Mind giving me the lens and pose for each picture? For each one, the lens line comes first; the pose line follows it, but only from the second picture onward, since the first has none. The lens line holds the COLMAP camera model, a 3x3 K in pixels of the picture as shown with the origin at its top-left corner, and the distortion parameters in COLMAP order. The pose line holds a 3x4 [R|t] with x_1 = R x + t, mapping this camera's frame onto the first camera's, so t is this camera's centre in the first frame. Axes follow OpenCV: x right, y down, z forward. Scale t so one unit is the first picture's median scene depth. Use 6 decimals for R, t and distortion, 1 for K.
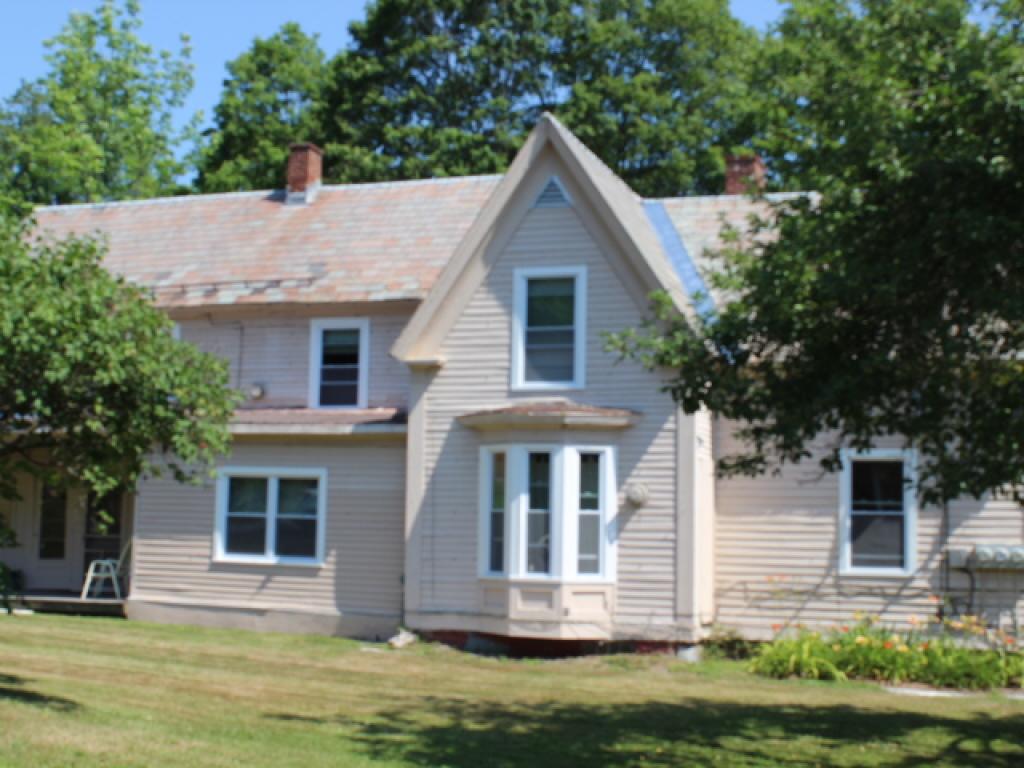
lens RADIAL K [[1351.8, 0, 512.0], [0, 1351.8, 384.0], [0, 0, 1]] dist [-0.036260, 0.019294]
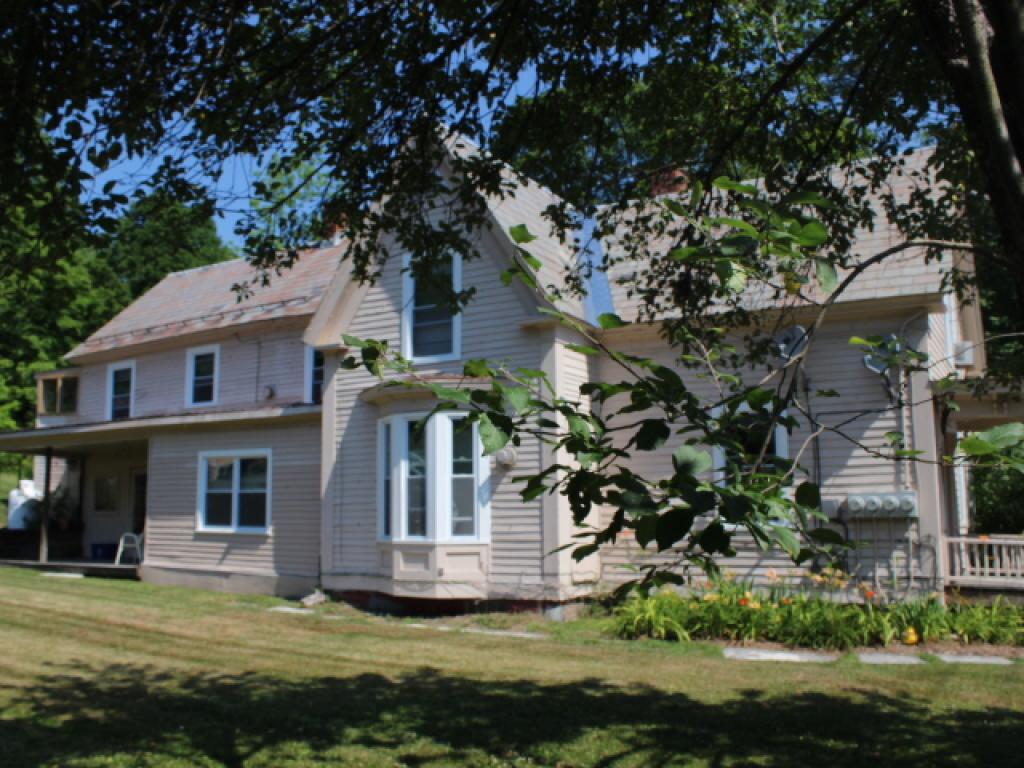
lens RADIAL K [[900.1, 0, 512.0], [0, 900.1, 384.0], [0, 0, 1]] dist [-0.104881, 0.003738]
pose [[0.980518, -0.054696, -0.188661, 0.228284], [0.046575, 0.997798, -0.047219, 0.058720], [0.190829, 0.037513, 0.980906, 0.326779]]
